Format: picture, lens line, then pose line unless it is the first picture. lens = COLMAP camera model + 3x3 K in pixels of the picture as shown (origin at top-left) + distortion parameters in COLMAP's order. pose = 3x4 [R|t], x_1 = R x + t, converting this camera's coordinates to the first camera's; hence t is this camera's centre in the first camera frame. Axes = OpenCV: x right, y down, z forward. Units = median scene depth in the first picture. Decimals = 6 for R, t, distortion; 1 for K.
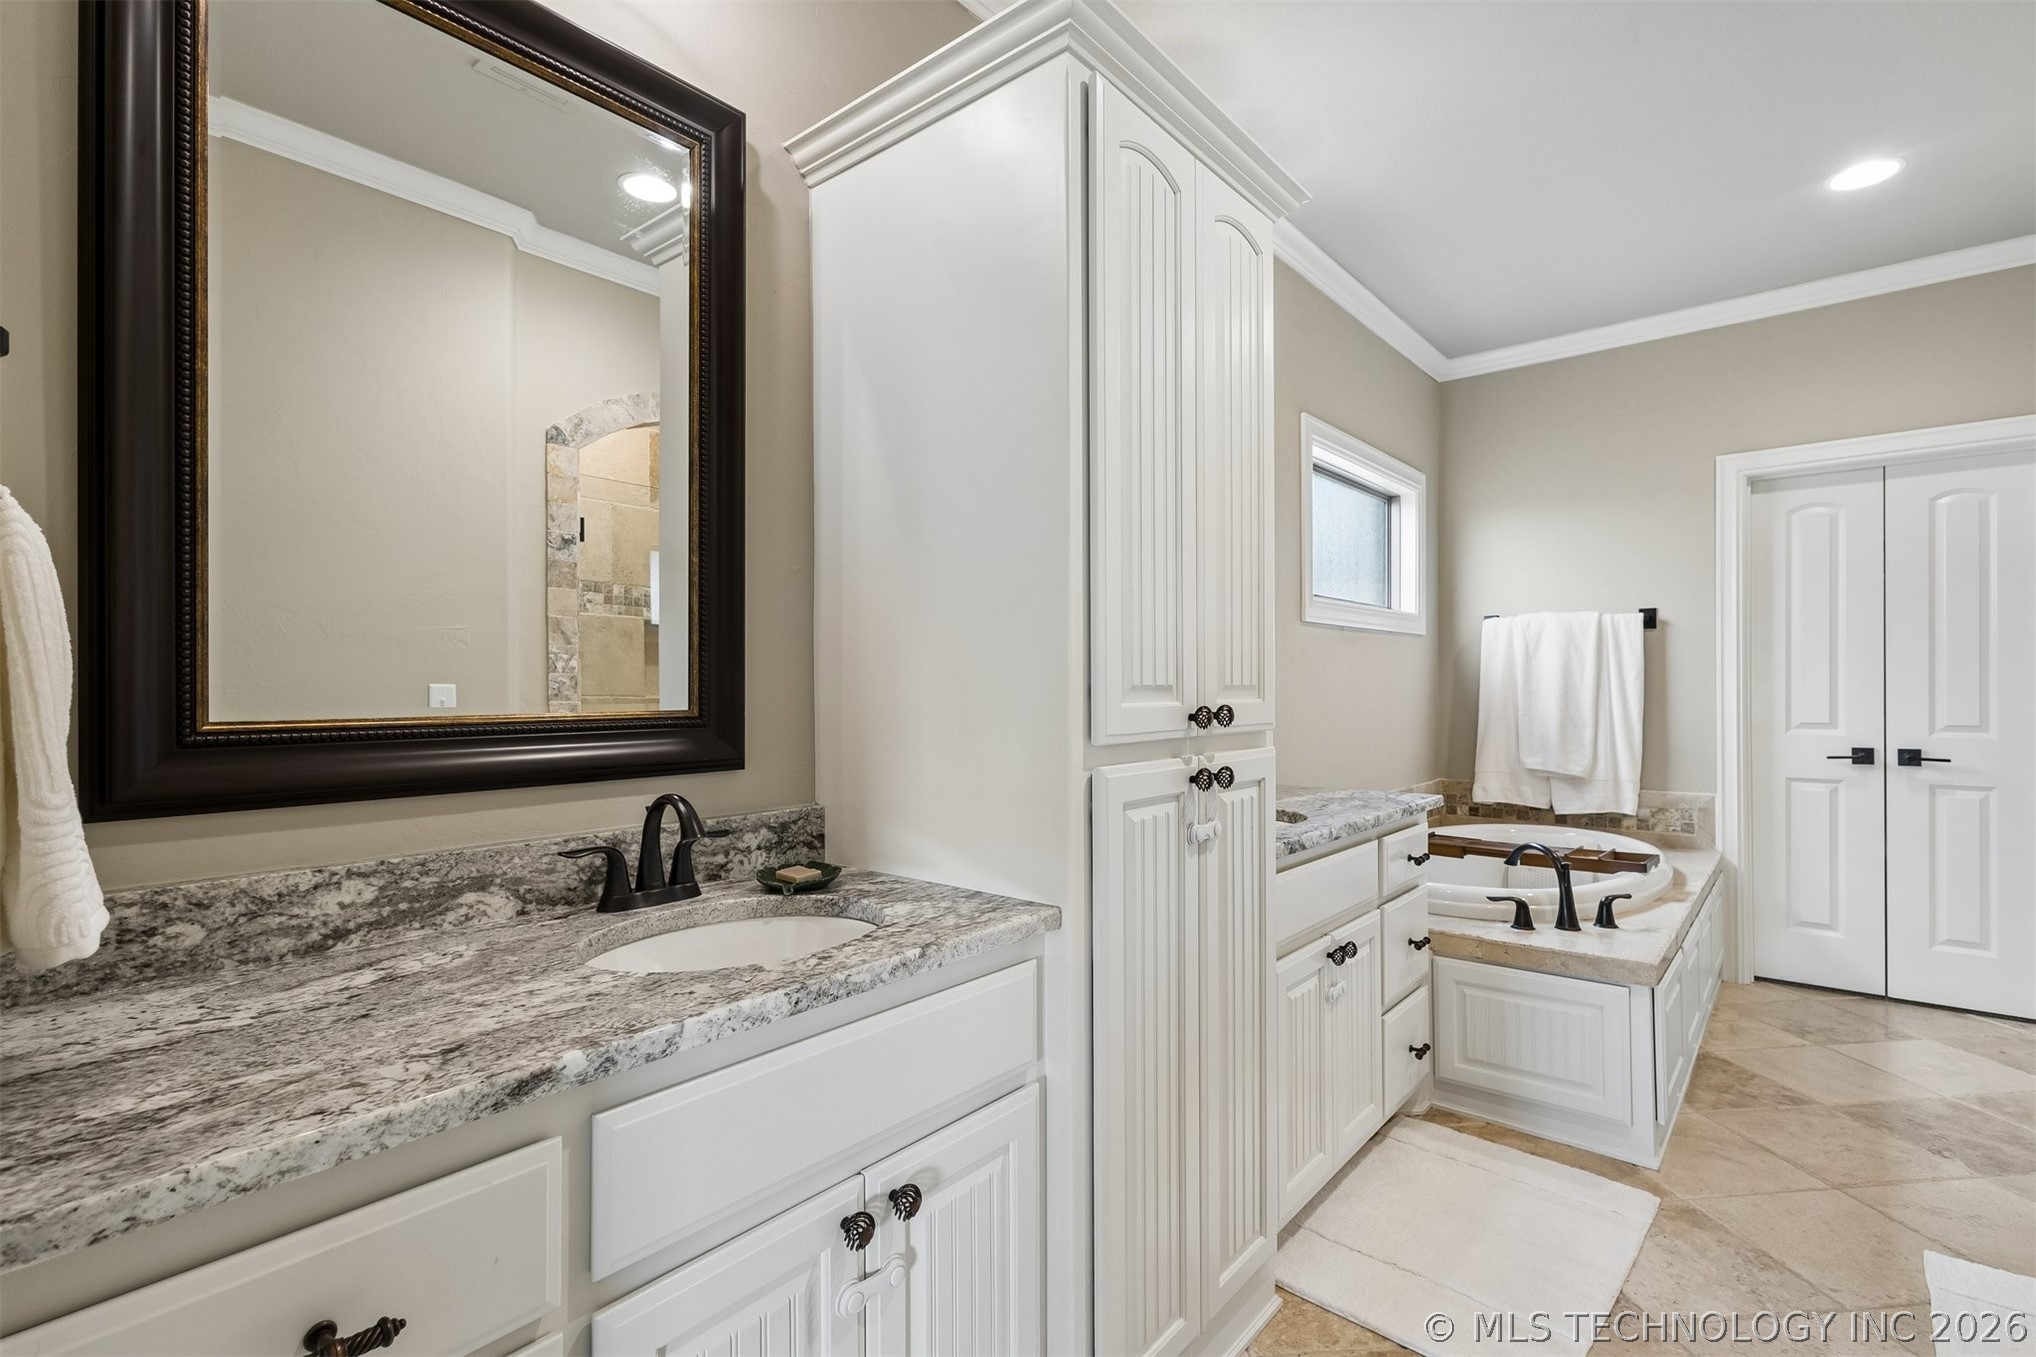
lens RADIAL K [[939.2, 0, 1024.7], [0, 939.2, 668.0], [0, 0, 1]] dist [-0.000337, 0.000257]
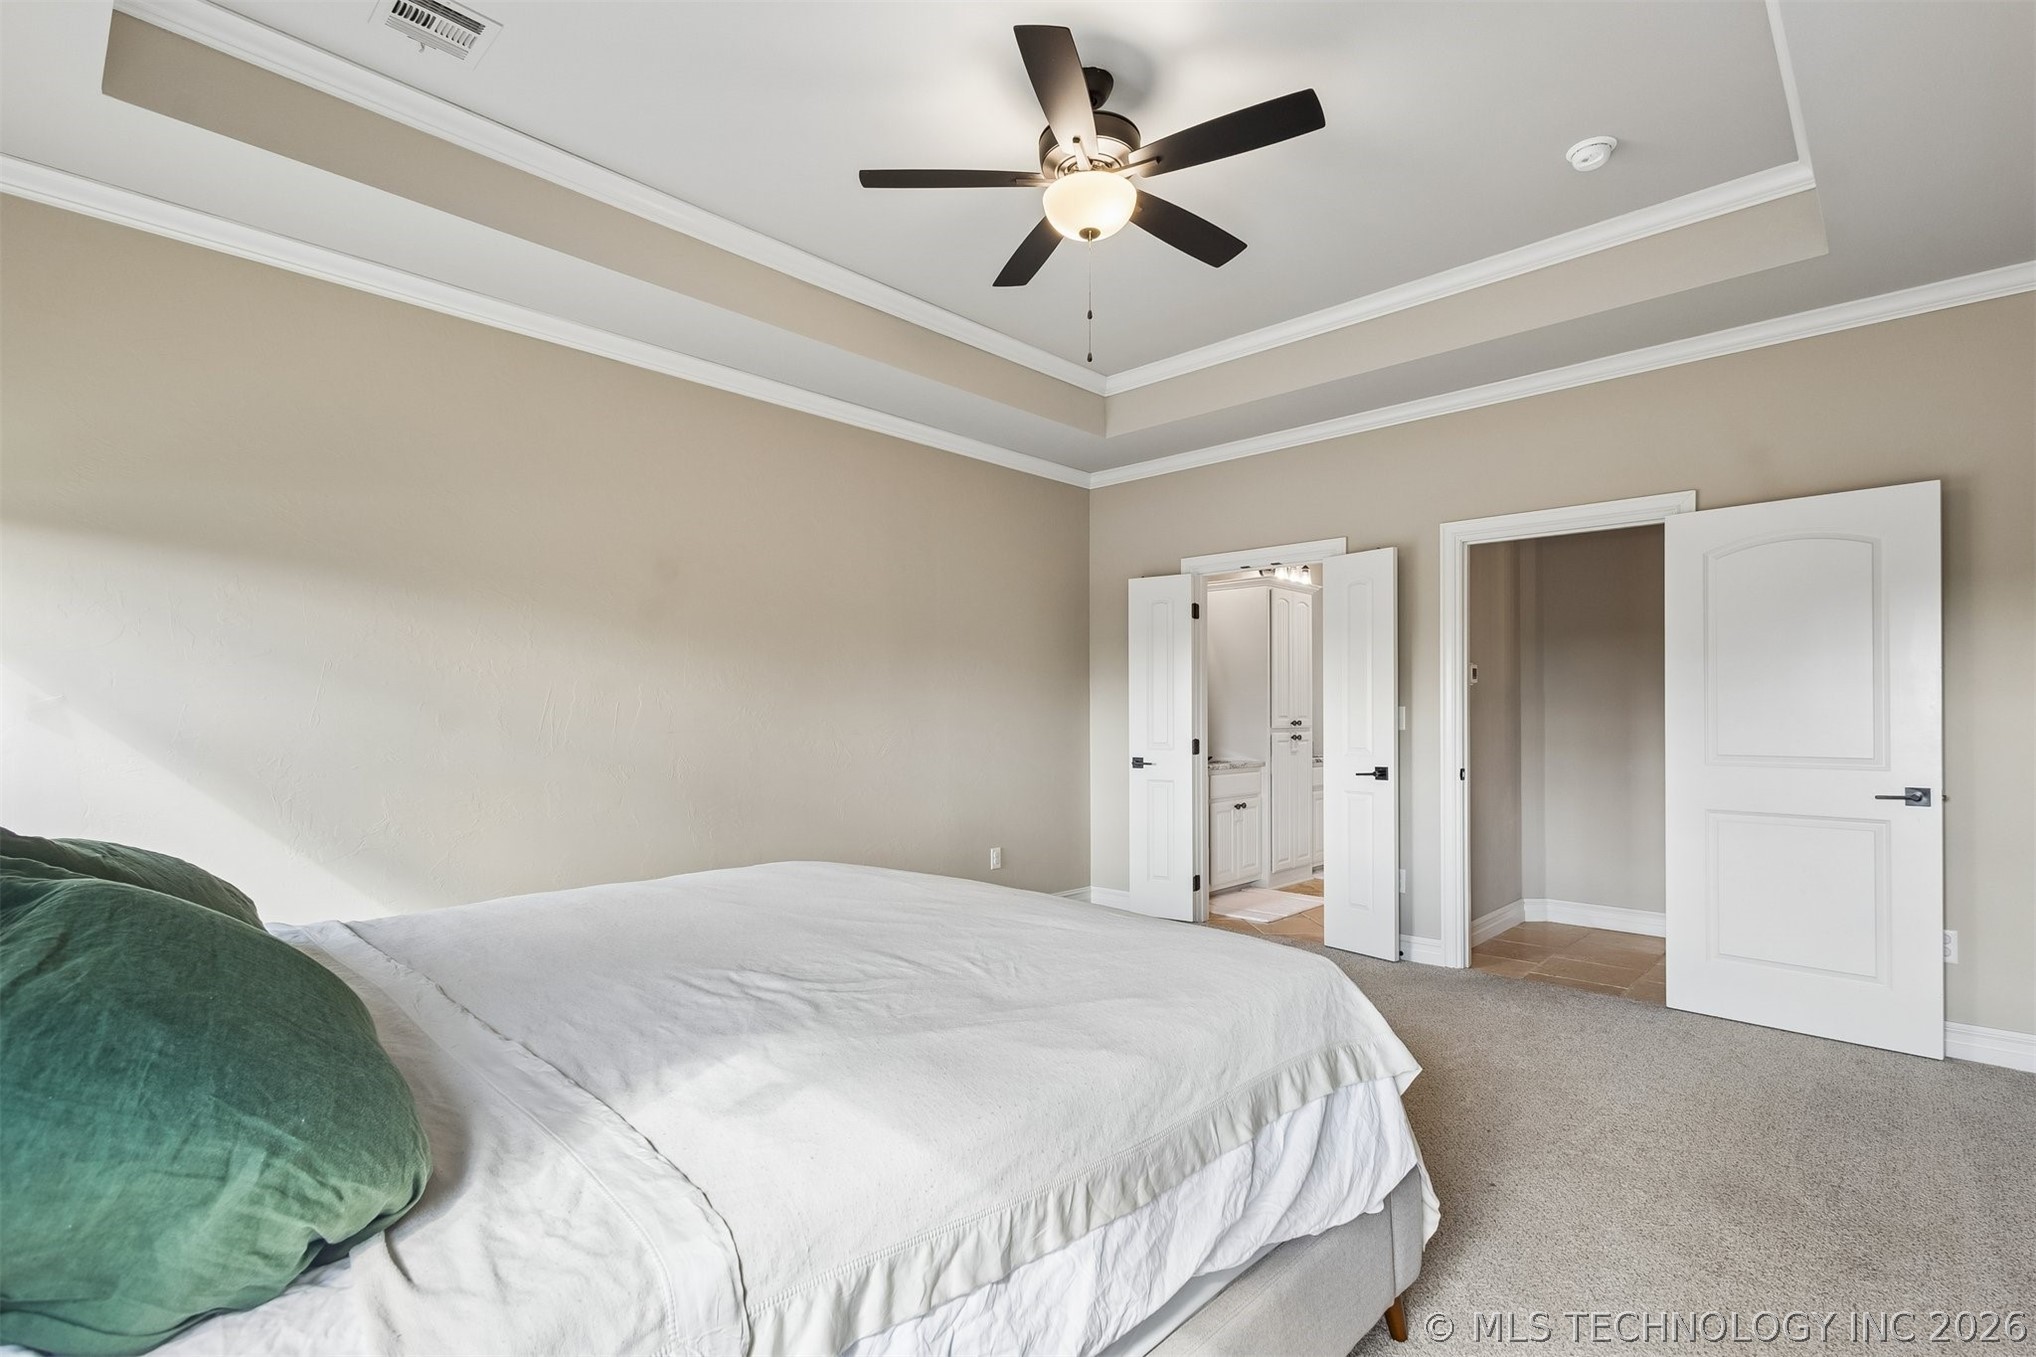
lens RADIAL K [[944.8, 0, 1016.1], [0, 944.8, 695.0], [0, 0, 1]] dist [0.012697, -0.006190]
pose [[0.997614, 0.001205, -0.069031, -0.836737], [-0.001466, 0.999992, -0.003726, -0.064024], [0.069026, 0.003818, 0.997608, -3.647222]]
